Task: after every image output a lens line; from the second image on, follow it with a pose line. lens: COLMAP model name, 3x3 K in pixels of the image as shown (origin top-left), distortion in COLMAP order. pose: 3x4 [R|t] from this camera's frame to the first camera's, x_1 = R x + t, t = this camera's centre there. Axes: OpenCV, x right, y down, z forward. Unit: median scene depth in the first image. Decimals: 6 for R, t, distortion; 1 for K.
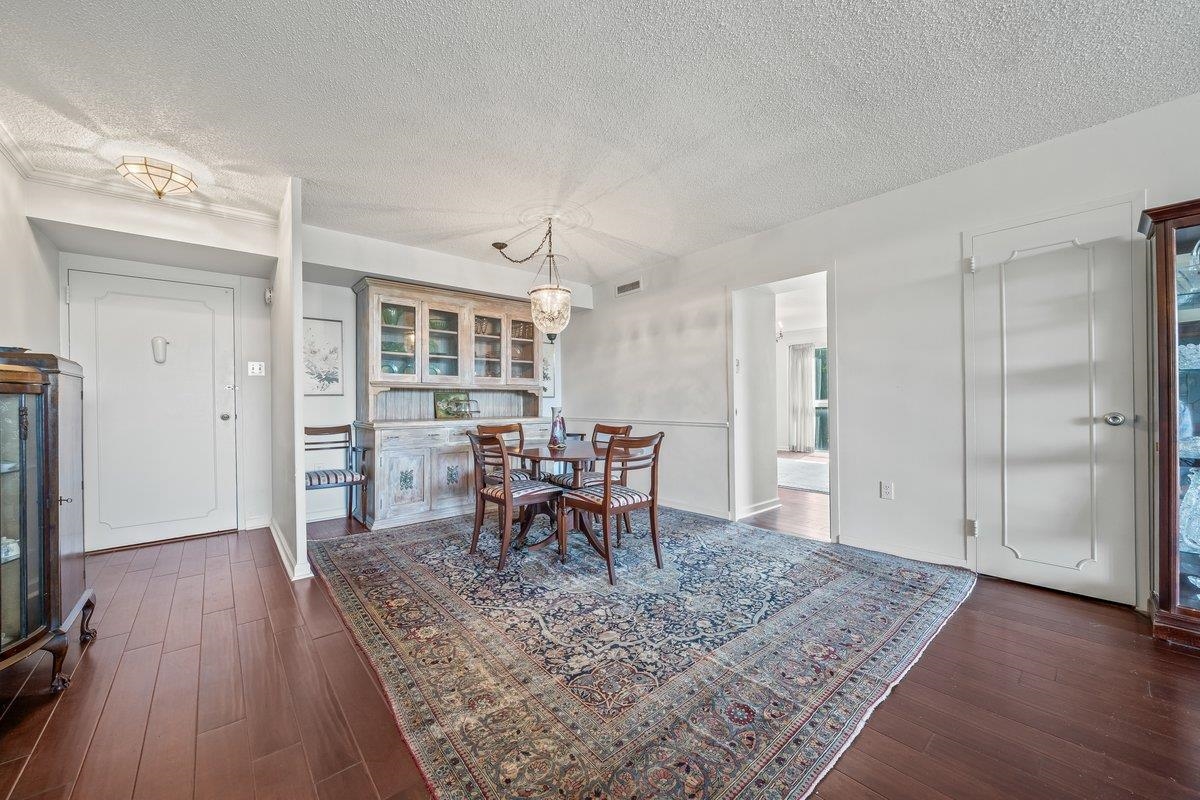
lens RADIAL K [[445.1, 0, 594.2], [0, 445.1, 403.0], [0, 0, 1]] dist [-0.006558, -0.000056]
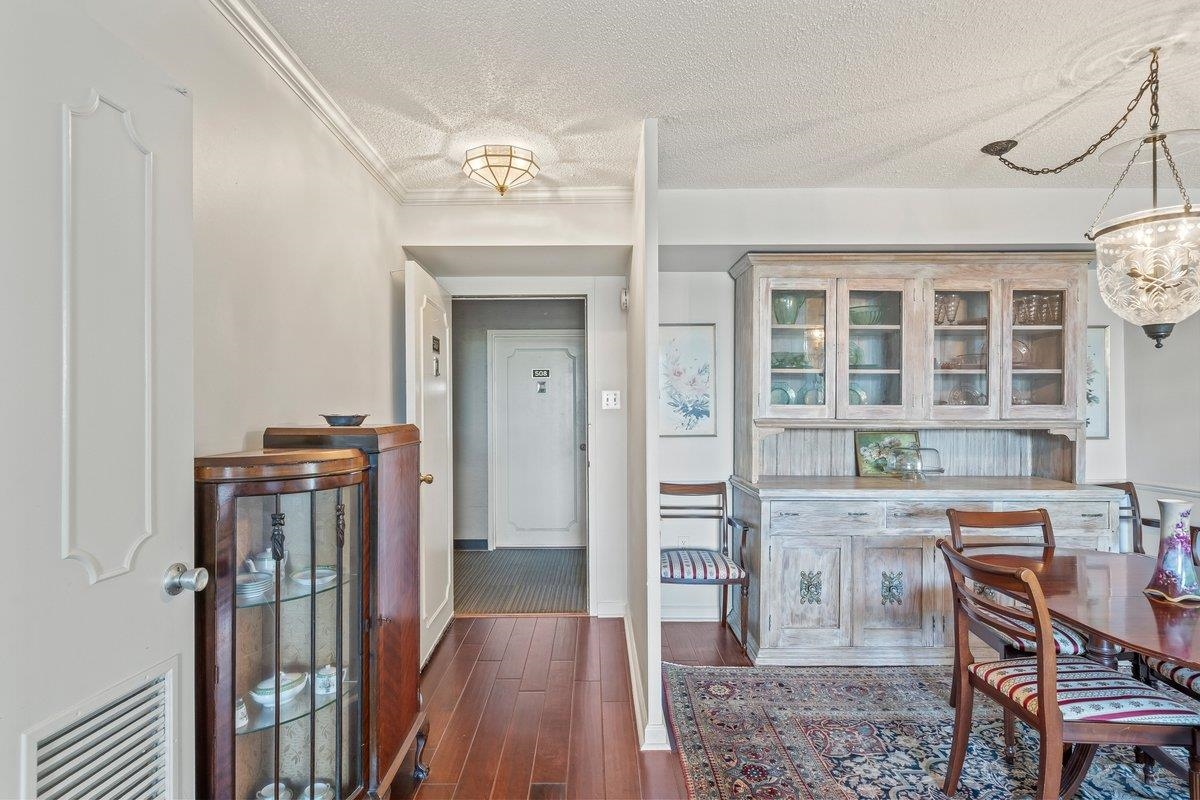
lens RADIAL K [[633.6, 0, 594.1], [0, 633.6, 404.3], [0, 0, 1]] dist [0.002568, -0.001088]
pose [[0.760379, 0.003871, -0.649468, -0.103500], [-0.006473, 0.999978, -0.001618, -0.070222], [0.649447, 0.005434, 0.760387, 0.188567]]
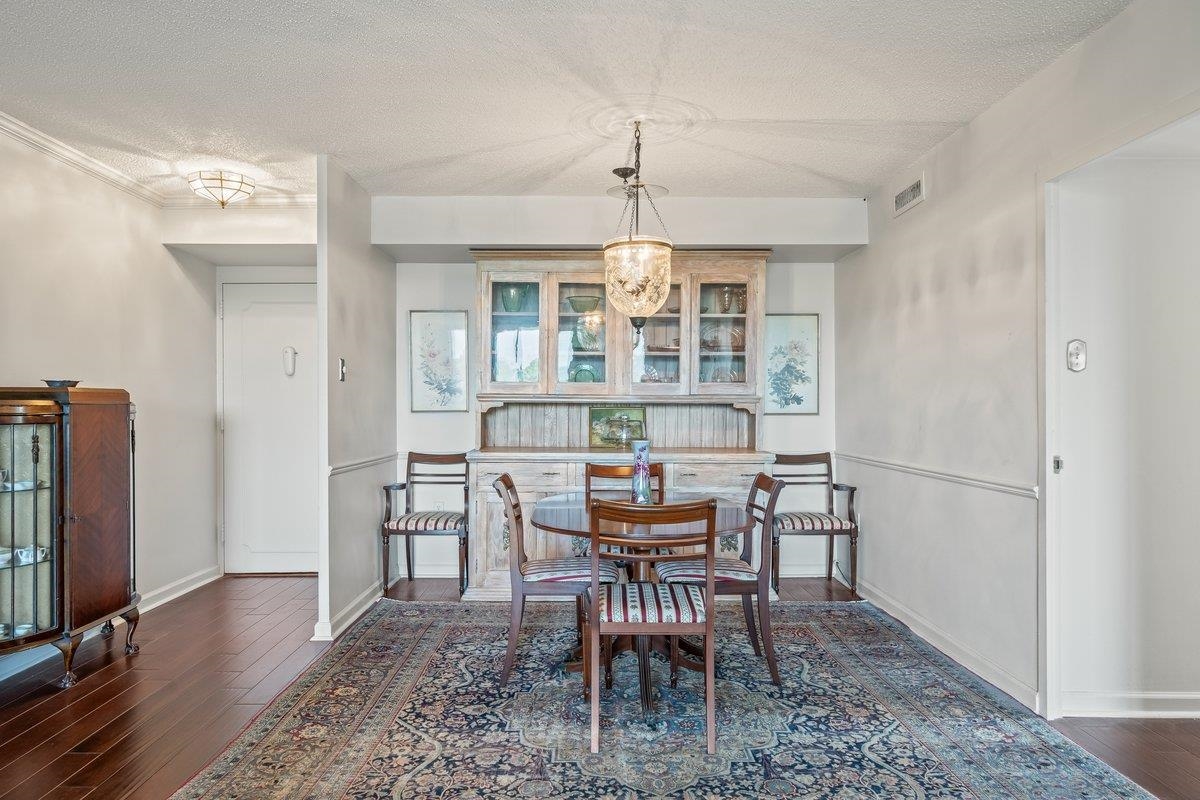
lens RADIAL K [[808.5, 0, 599.1], [0, 808.5, 410.5], [0, 0, 1]] dist [0.001850, 0.000019]
pose [[0.768019, 0.012300, -0.640308, 0.517672], [-0.008772, 0.999924, 0.008687, -0.037164], [0.640366, -0.001055, 0.768069, 0.129675]]
